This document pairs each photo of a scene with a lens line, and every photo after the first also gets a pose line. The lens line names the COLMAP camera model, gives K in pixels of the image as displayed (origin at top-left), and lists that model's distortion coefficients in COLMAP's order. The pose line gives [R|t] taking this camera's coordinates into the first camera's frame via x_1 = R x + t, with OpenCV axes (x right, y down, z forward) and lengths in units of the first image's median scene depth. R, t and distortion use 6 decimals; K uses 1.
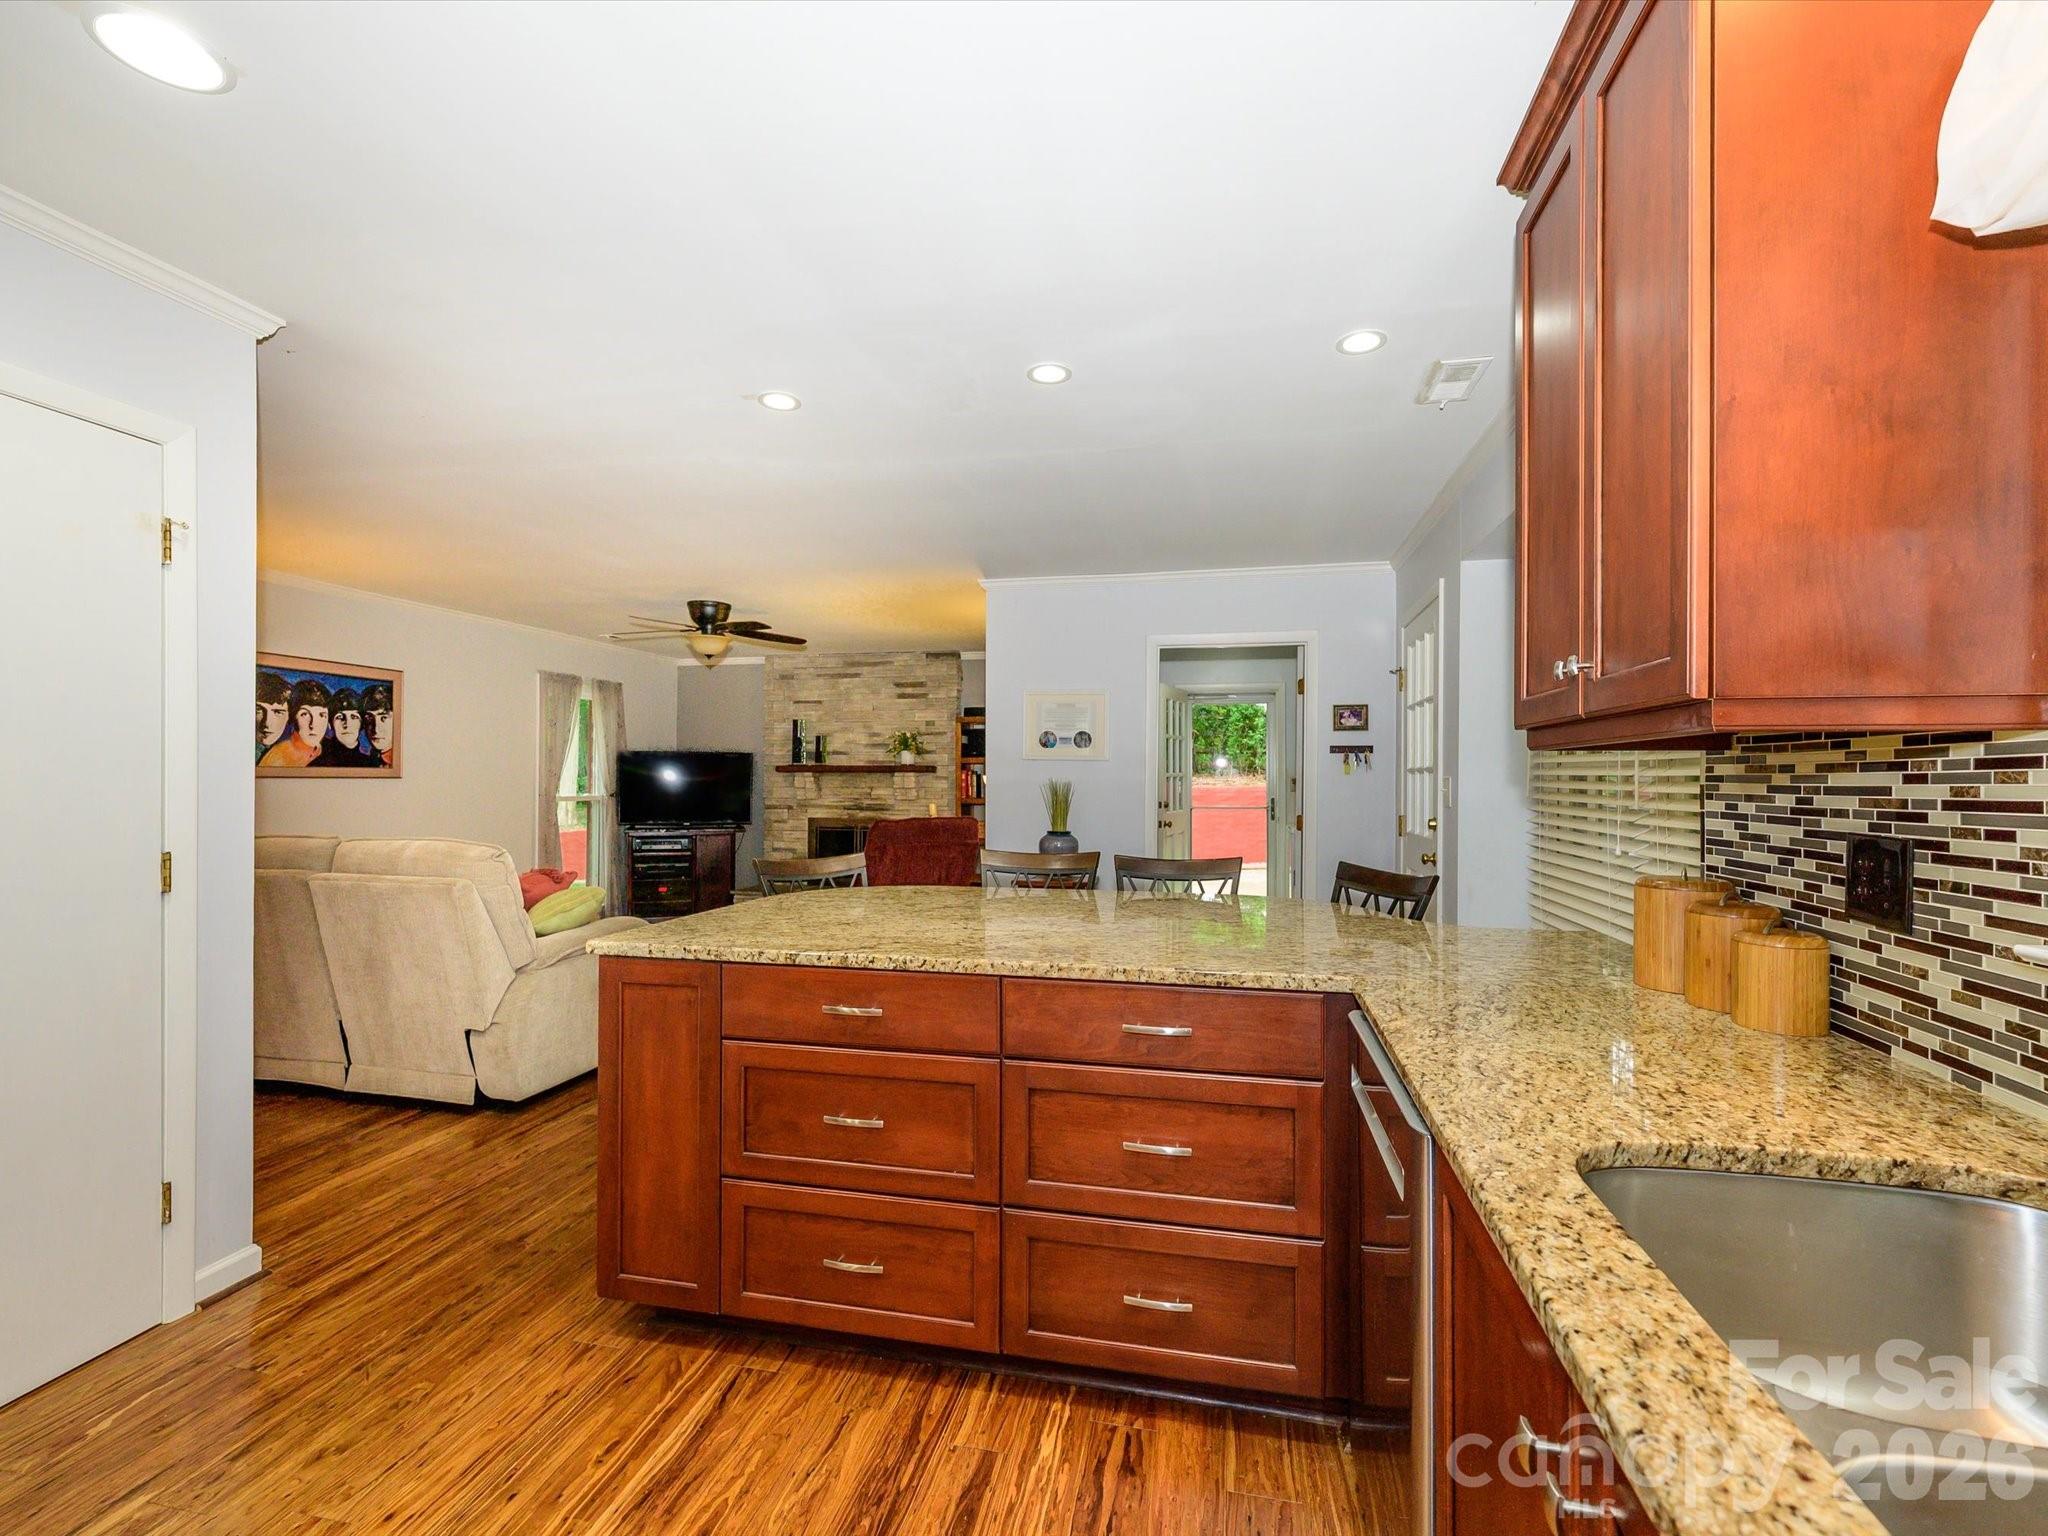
lens RADIAL K [[912.3, 0, 1025.9], [0, 912.3, 776.0], [0, 0, 1]] dist [-0.000267, -0.000177]
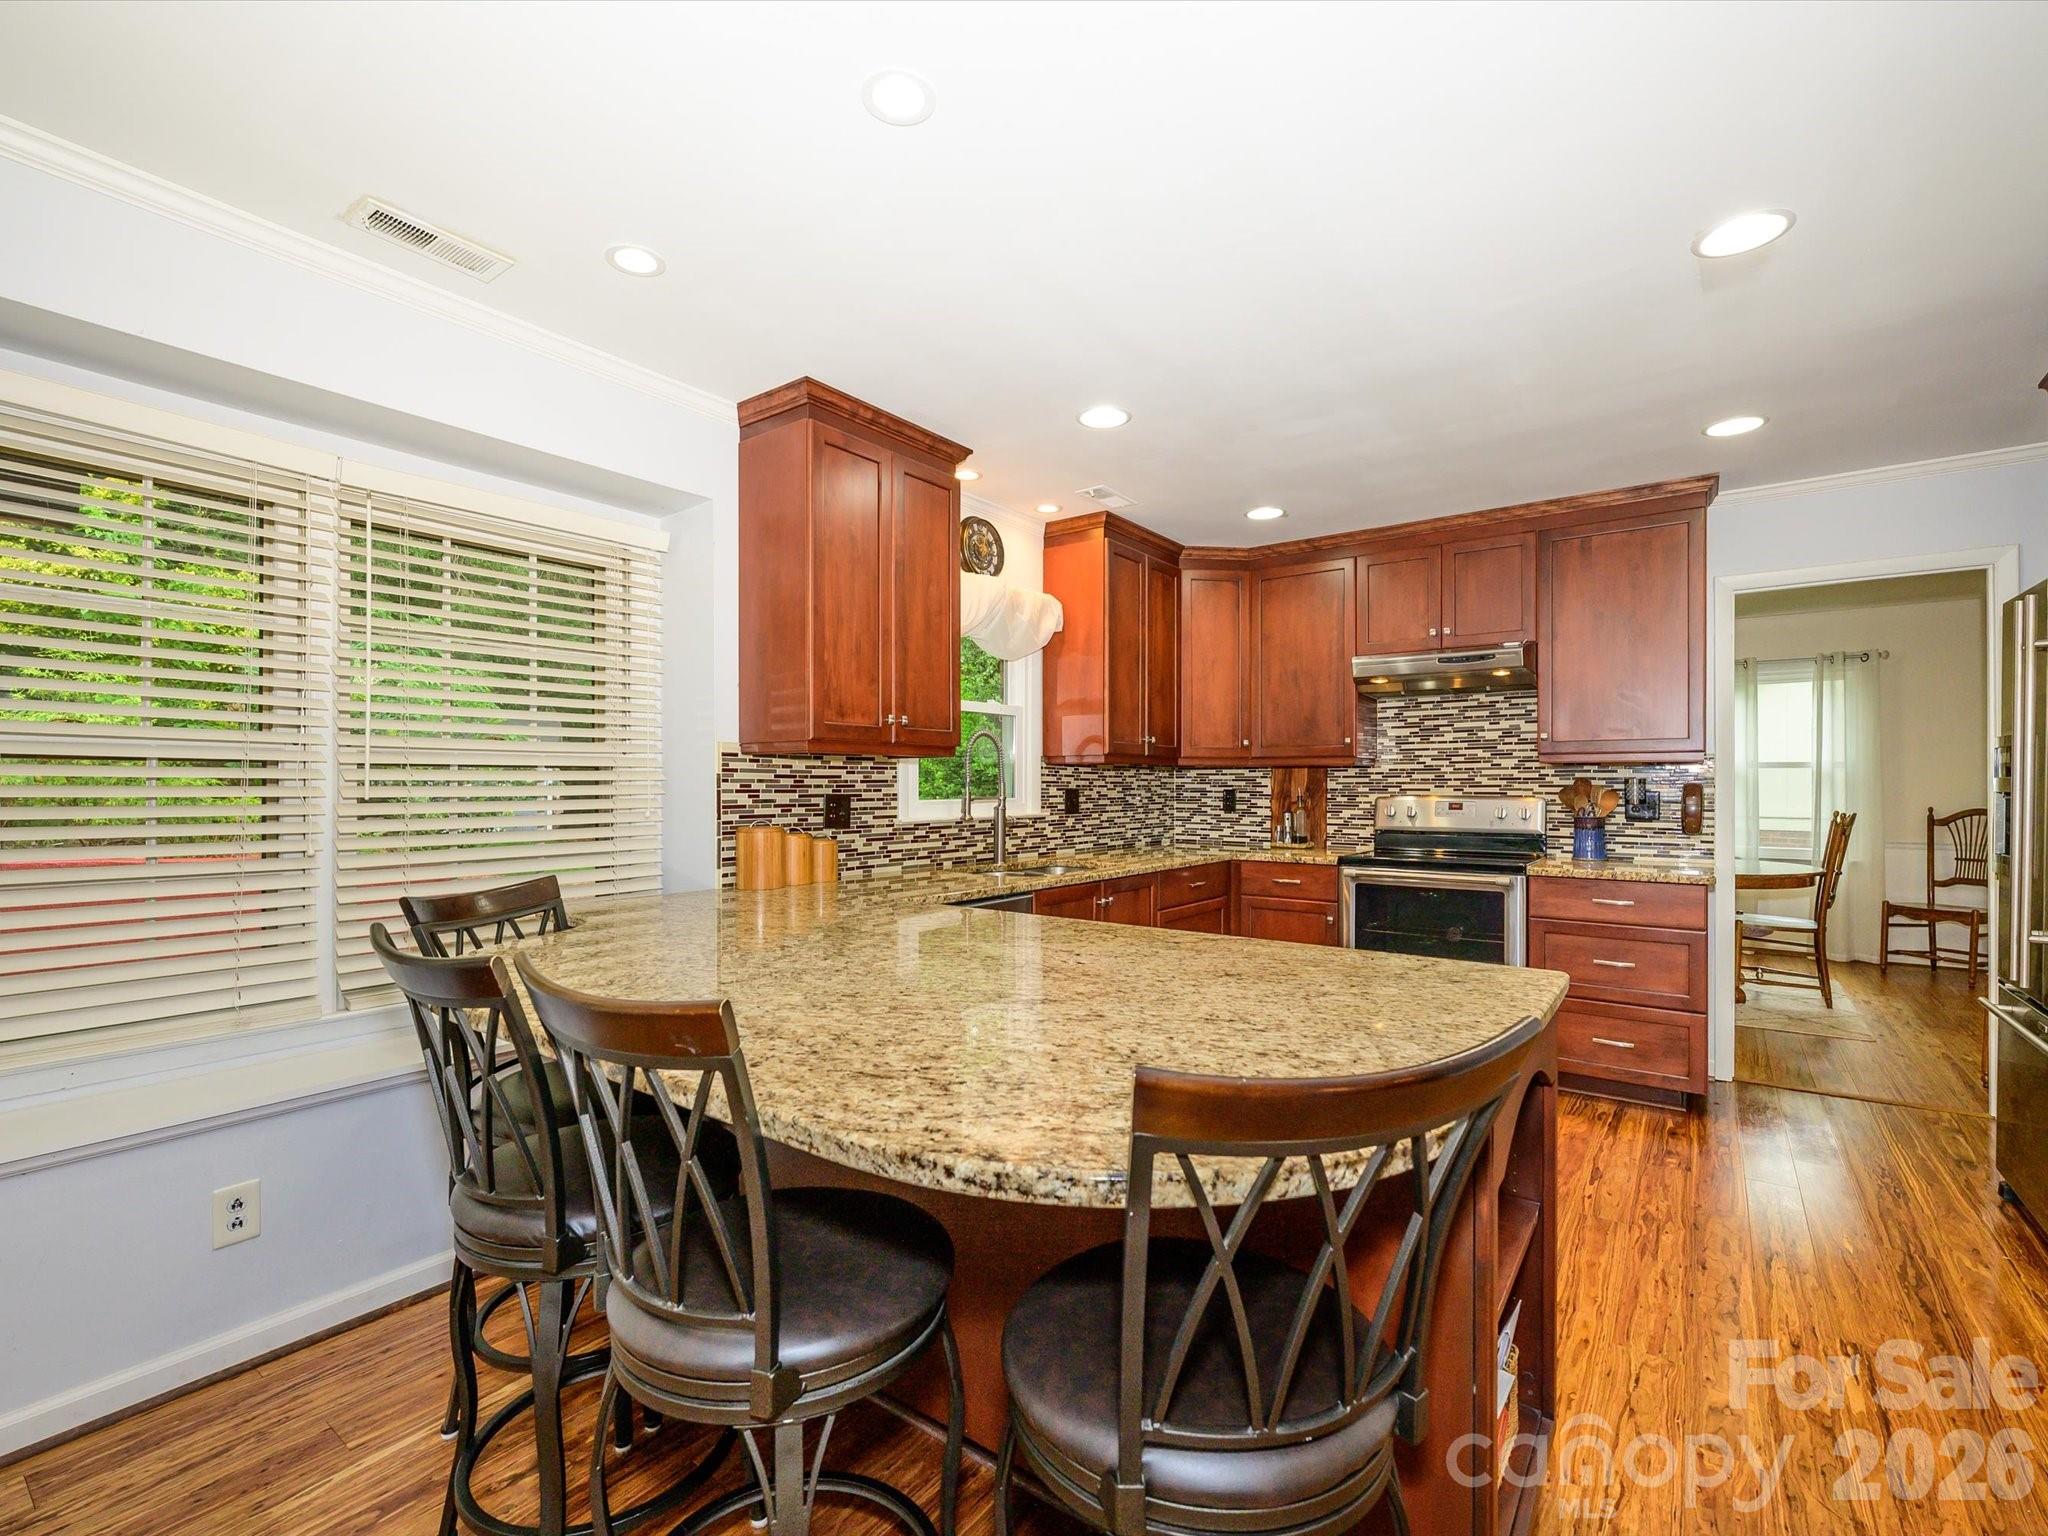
lens RADIAL K [[922.7, 0, 1045.7], [0, 922.7, 780.6], [0, 0, 1]] dist [-0.000134, -0.000242]
pose [[-0.919832, -0.002221, 0.392306, -0.265926], [-0.005302, 0.999963, -0.006771, 0.017265], [-0.392276, -0.008308, -0.919810, 1.310926]]
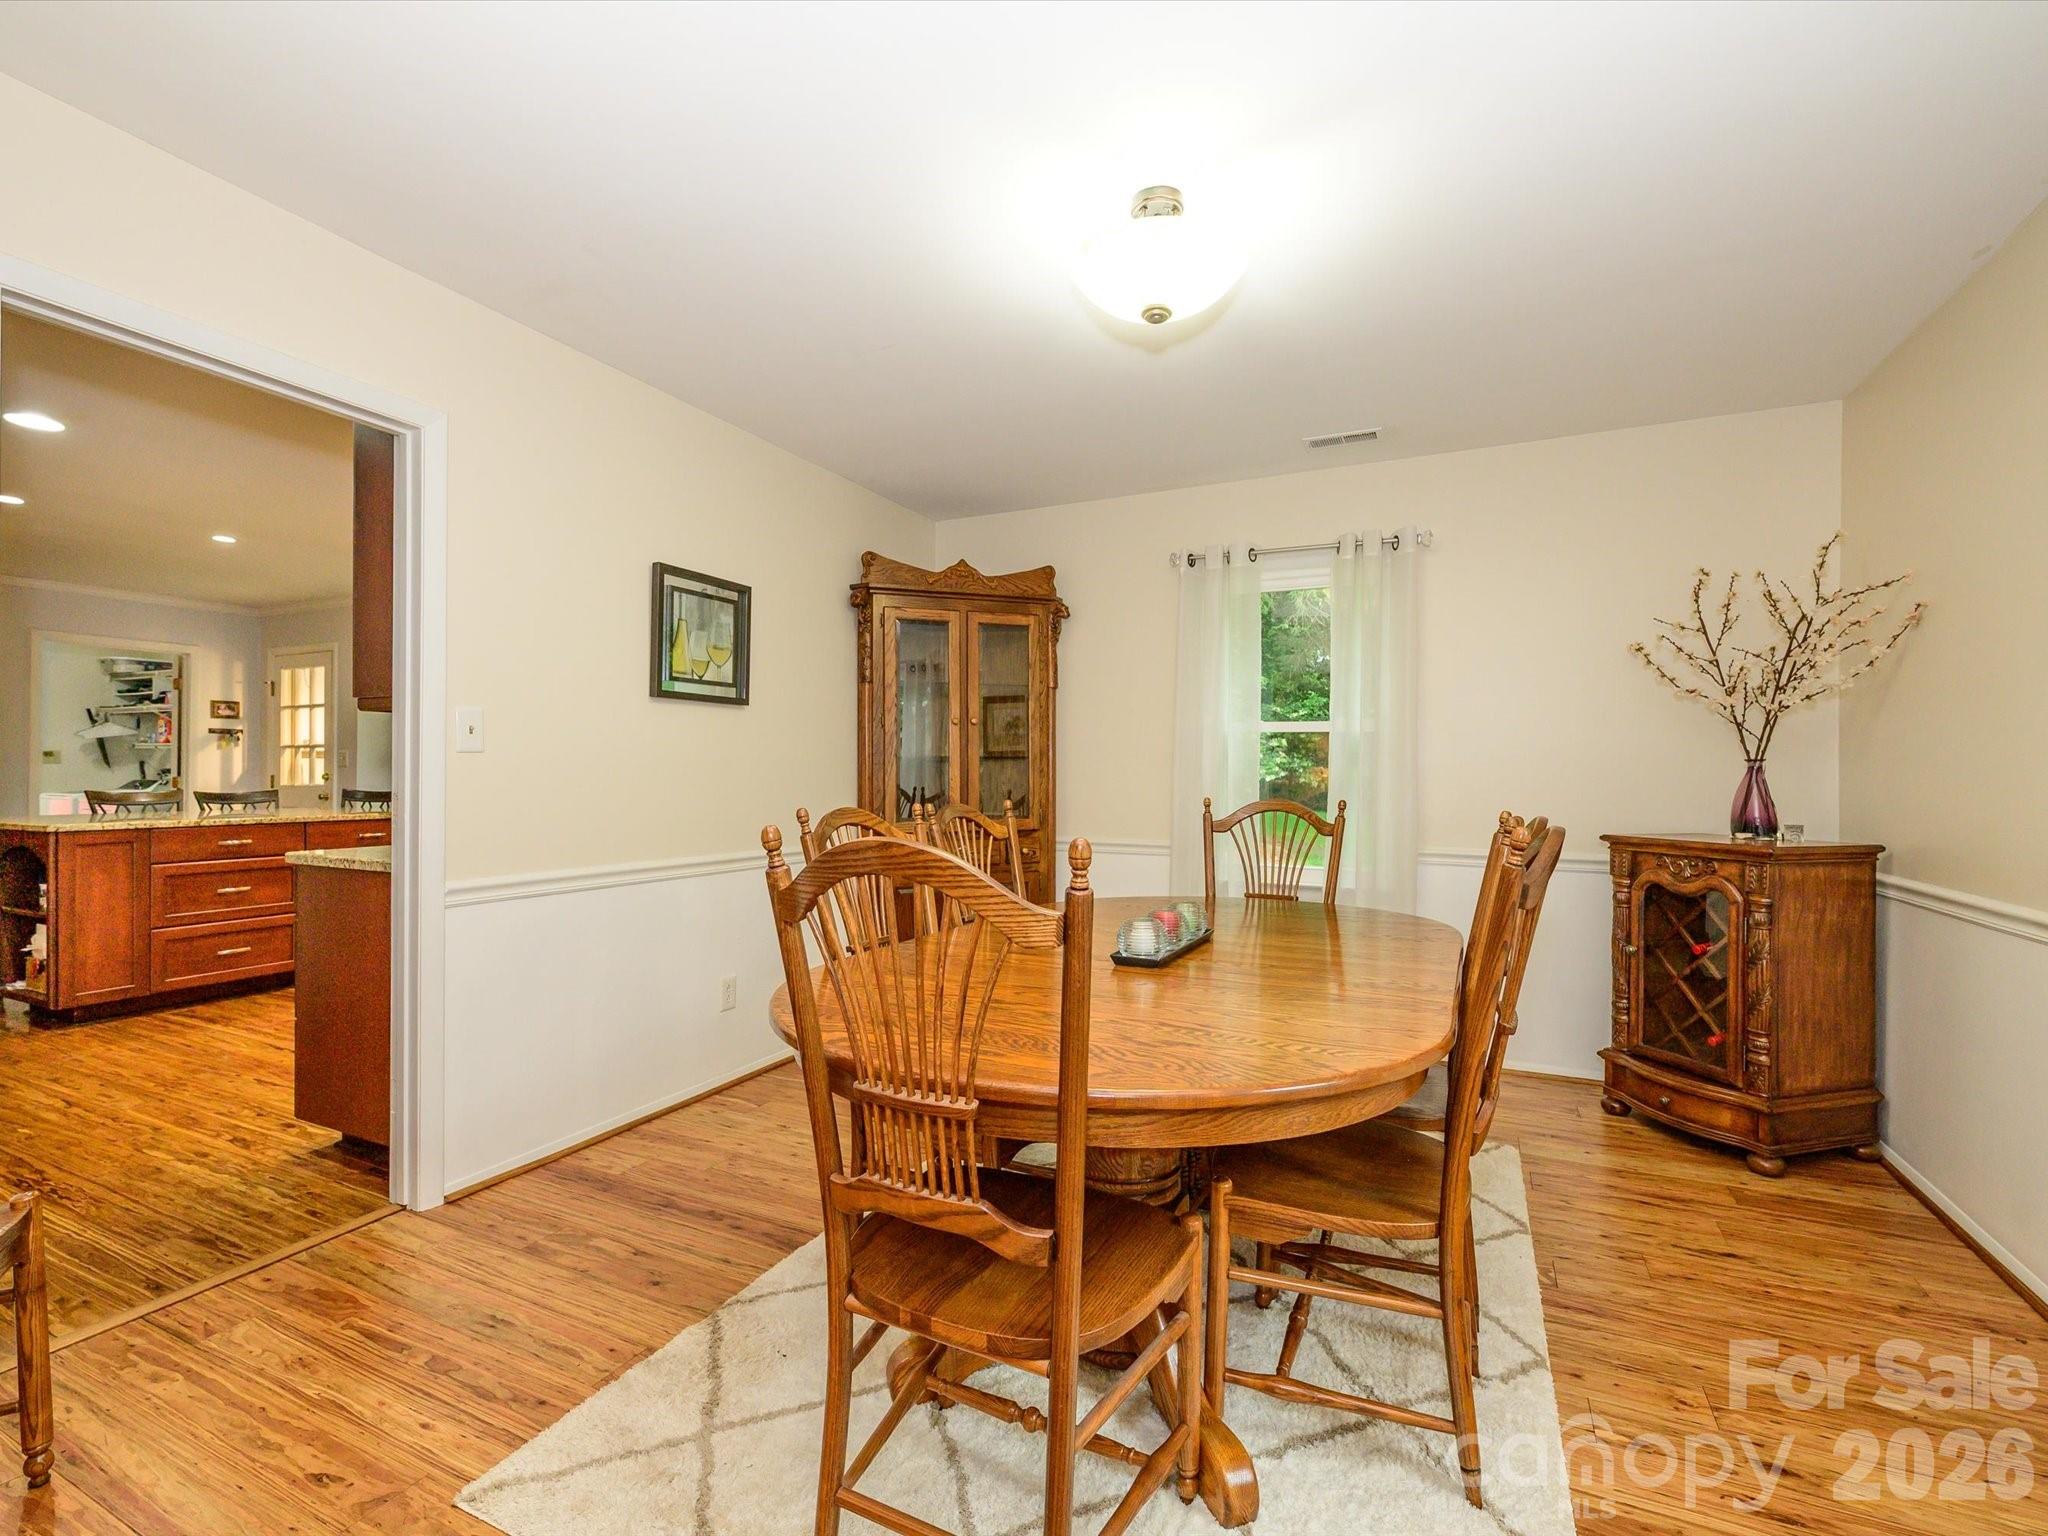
lens RADIAL K [[912.3, 0, 1025.9], [0, 912.3, 776.0], [0, 0, 1]] dist [-0.000267, -0.000177]
pose [[0.216375, -0.010186, 0.976257, -1.321914], [-0.009466, 0.999877, 0.012530, 0.021420], [-0.976264, -0.011953, 0.216252, -0.977096]]
